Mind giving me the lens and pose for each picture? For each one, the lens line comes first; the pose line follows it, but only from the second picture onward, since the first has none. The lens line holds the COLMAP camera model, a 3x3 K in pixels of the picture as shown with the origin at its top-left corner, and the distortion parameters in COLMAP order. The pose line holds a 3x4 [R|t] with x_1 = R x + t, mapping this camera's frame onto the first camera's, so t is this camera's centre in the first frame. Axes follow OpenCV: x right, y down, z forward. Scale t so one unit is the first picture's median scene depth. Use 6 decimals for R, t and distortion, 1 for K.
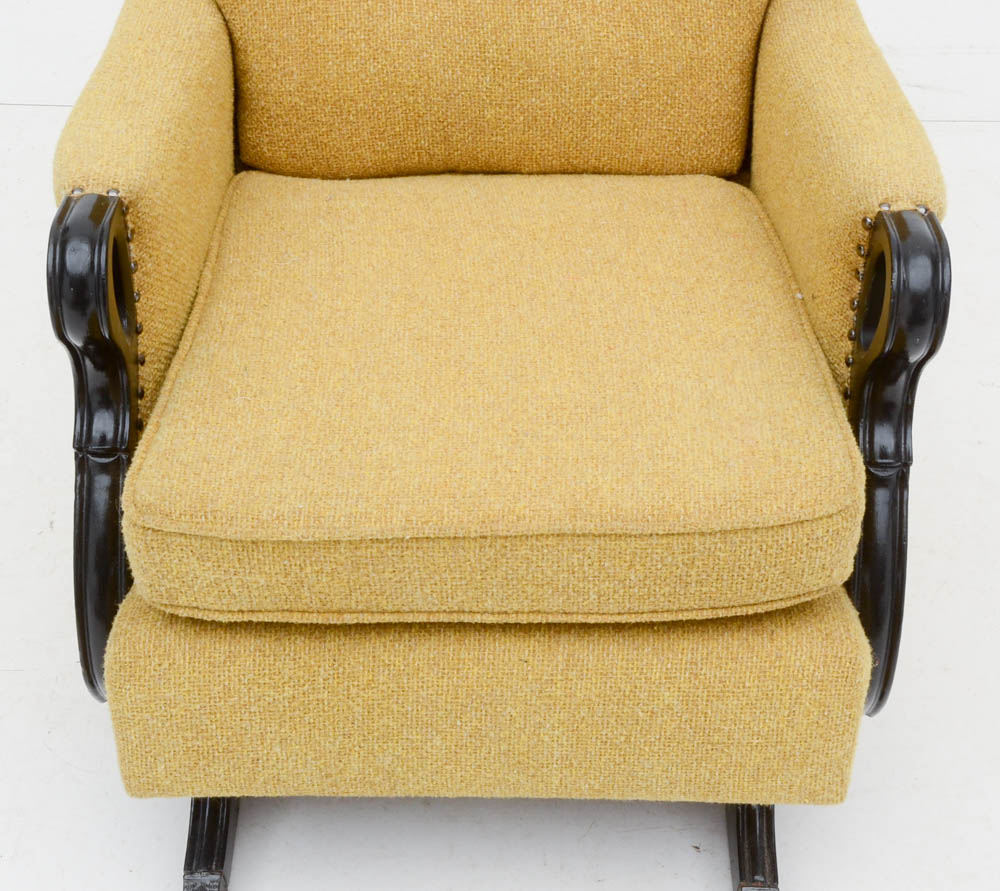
lens RADIAL K [[1766.8, 0, 494.3], [0, 1766.8, 436.7], [0, 0, 1]] dist [0.091241, 0.000000]
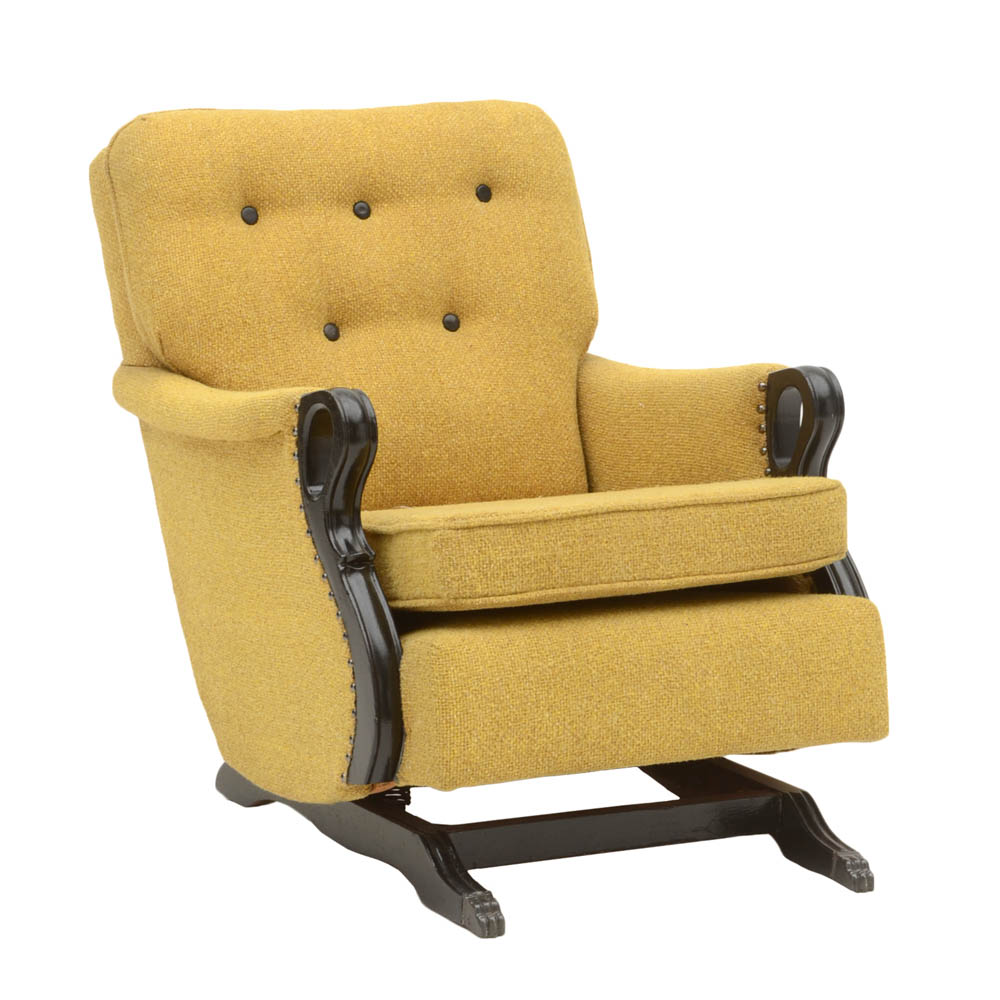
lens RADIAL K [[3605.9, 0, 465.5], [0, 3605.9, 483.8], [0, 0, 1]] dist [0.574747, 0.000000]
pose [[0.876073, -0.075752, 0.476191, -1.518008], [0.332917, 0.809432, -0.483721, 1.382234], [-0.348801, 0.582307, 0.734341, -1.168389]]
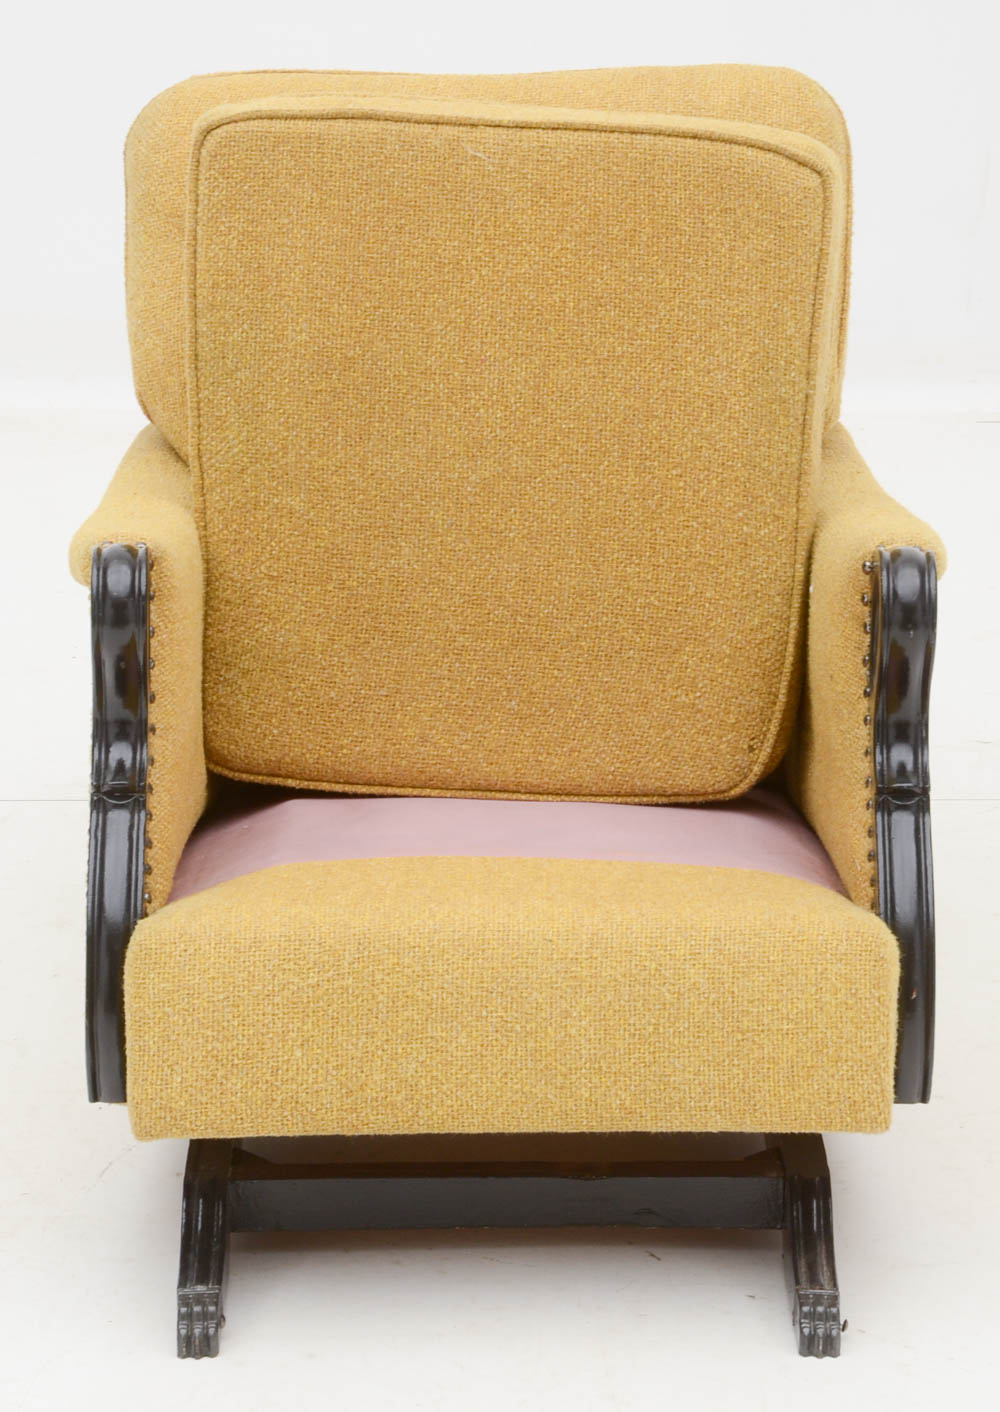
lens RADIAL K [[4297.4, 0, 513.8], [0, 4297.4, 681.7], [0, 0, 1]] dist [0.562083, 0.000000]
pose [[0.999559, -0.017831, 0.023739, -0.056803], [0.026588, 0.893404, -0.448467, 1.064112], [-0.013212, 0.448900, 0.893484, -1.218568]]
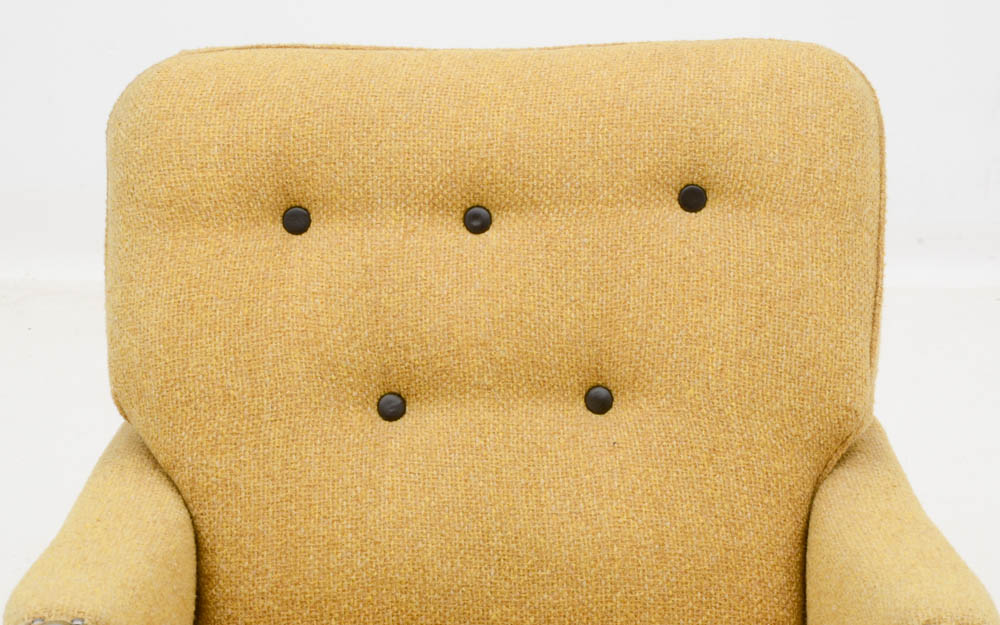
lens RADIAL K [[3261.6, 0, 506.7], [0, 3261.6, 293.8], [0, 0, 1]] dist [0.846275, 0.000000]
pose [[0.999896, -0.013086, -0.006029, 0.017842], [0.008960, 0.892436, -0.451086, 0.481489], [0.011283, 0.450985, 0.892460, -0.594654]]
